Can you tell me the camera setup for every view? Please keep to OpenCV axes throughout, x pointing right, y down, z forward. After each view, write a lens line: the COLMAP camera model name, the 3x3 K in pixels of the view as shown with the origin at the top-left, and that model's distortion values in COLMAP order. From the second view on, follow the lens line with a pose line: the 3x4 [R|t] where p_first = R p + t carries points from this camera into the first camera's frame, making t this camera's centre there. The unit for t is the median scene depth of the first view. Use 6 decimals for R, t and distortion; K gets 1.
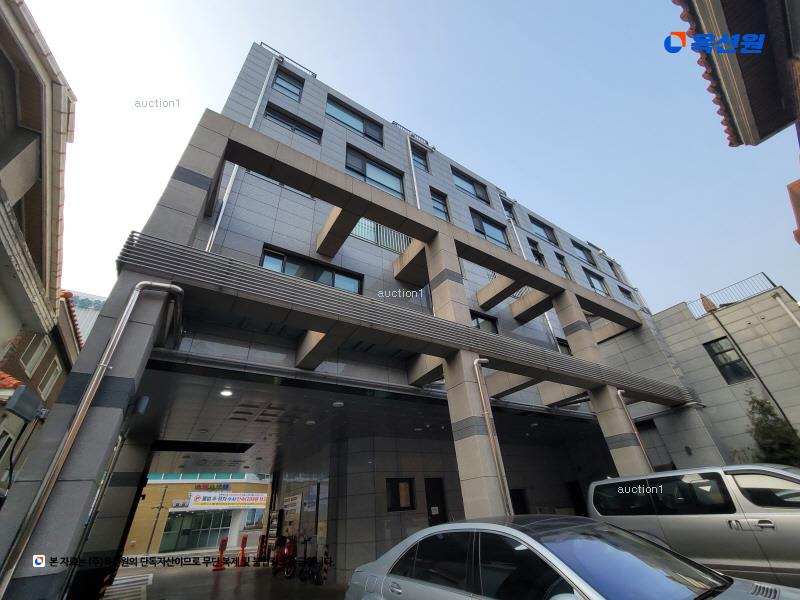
lens RADIAL K [[333.3, 0, 396.7], [0, 333.3, 298.0], [0, 0, 1]] dist [0.000210, 0.000263]
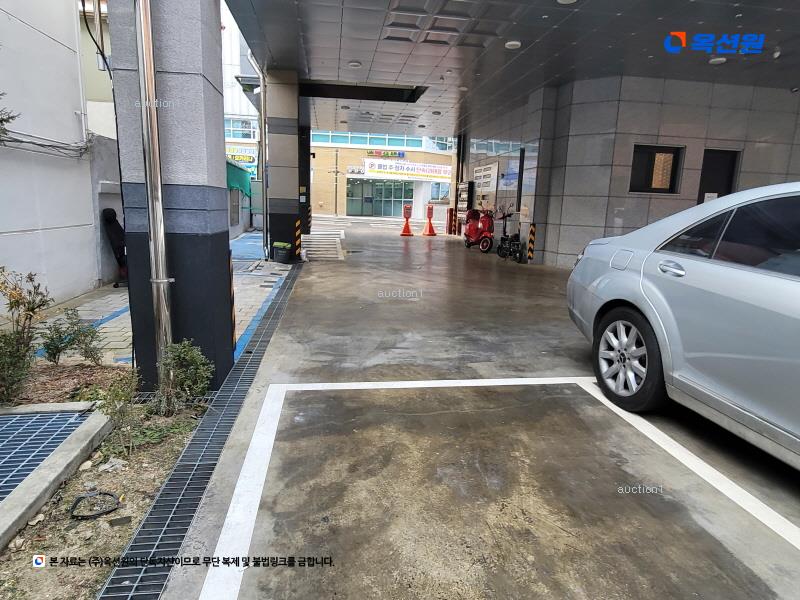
lens RADIAL K [[333.3, 0, 396.7], [0, 333.3, 298.0], [0, 0, 1]] dist [0.000210, 0.000263]
pose [[0.885421, 0.154166, -0.438477, -0.124452], [0.185874, 0.747219, 0.638055, 0.322618], [0.426005, -0.646449, 0.632948, 0.278959]]
